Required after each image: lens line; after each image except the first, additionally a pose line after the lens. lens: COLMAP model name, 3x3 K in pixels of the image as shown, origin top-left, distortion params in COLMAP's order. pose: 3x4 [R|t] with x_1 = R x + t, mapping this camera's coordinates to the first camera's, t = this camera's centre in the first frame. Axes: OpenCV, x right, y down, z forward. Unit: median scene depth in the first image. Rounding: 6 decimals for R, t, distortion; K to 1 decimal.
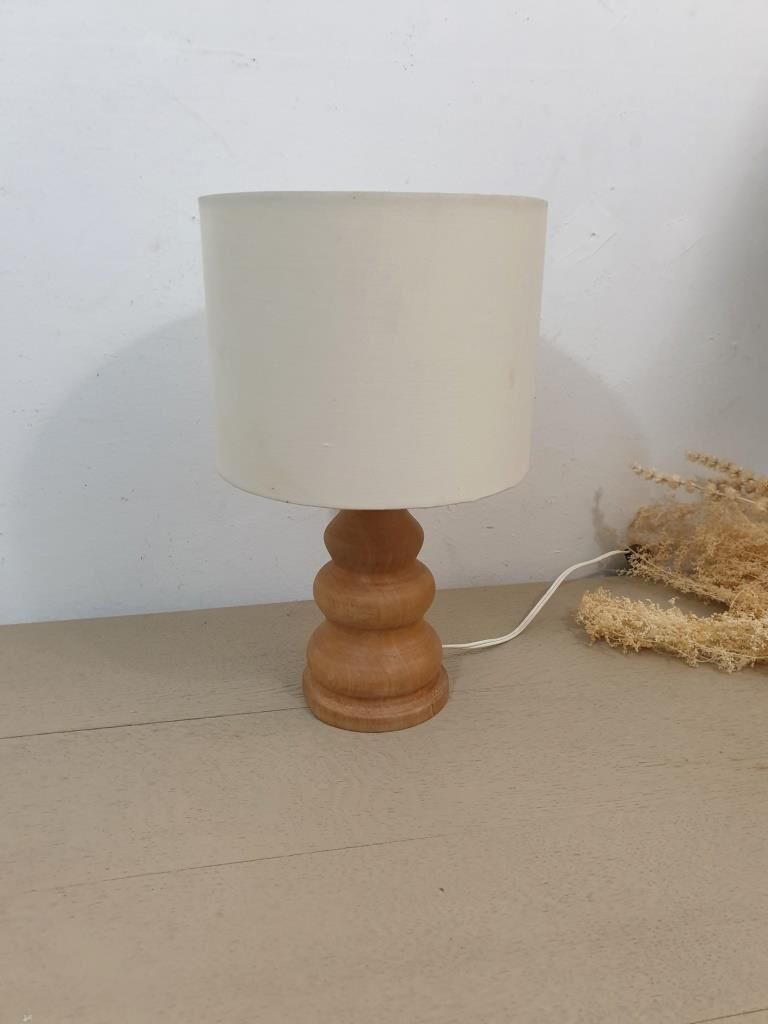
lens RADIAL K [[767.5, 0, 382.0], [0, 767.5, 475.5], [0, 0, 1]] dist [0.000155, -0.000273]
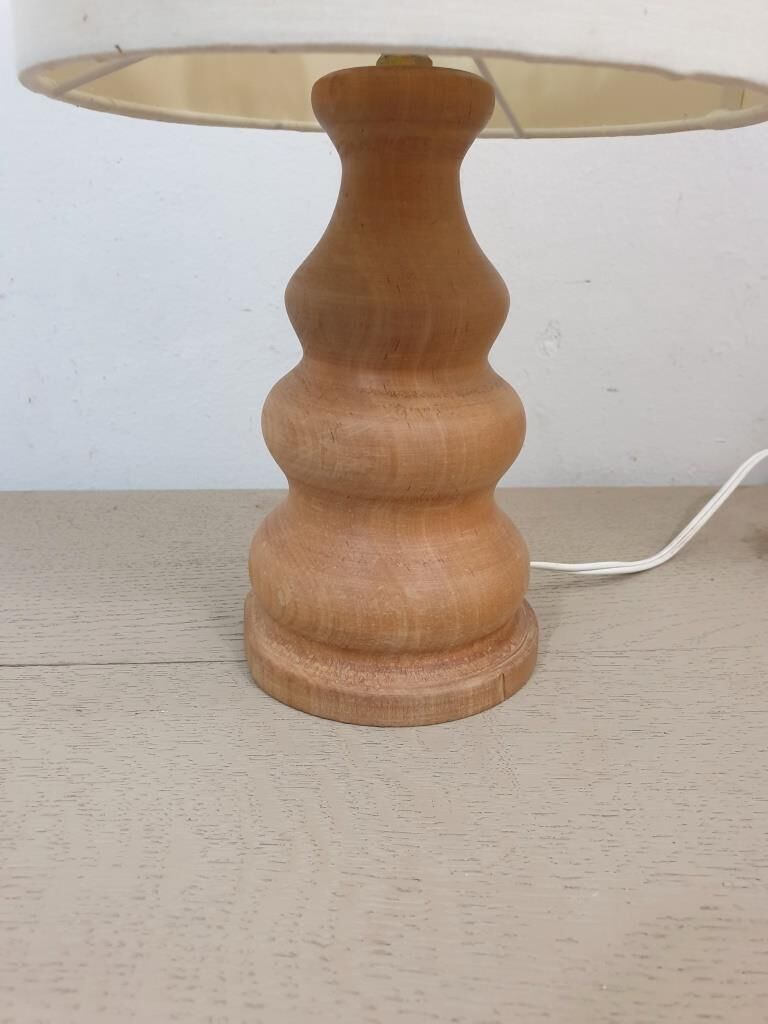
lens RADIAL K [[767.5, 0, 382.0], [0, 767.5, 475.5], [0, 0, 1]] dist [0.000155, -0.000273]
pose [[0.994521, 0.054943, -0.088932, 0.027970], [-0.051461, 0.997834, 0.040982, 0.166405], [0.090991, -0.036181, 0.995194, 0.548267]]
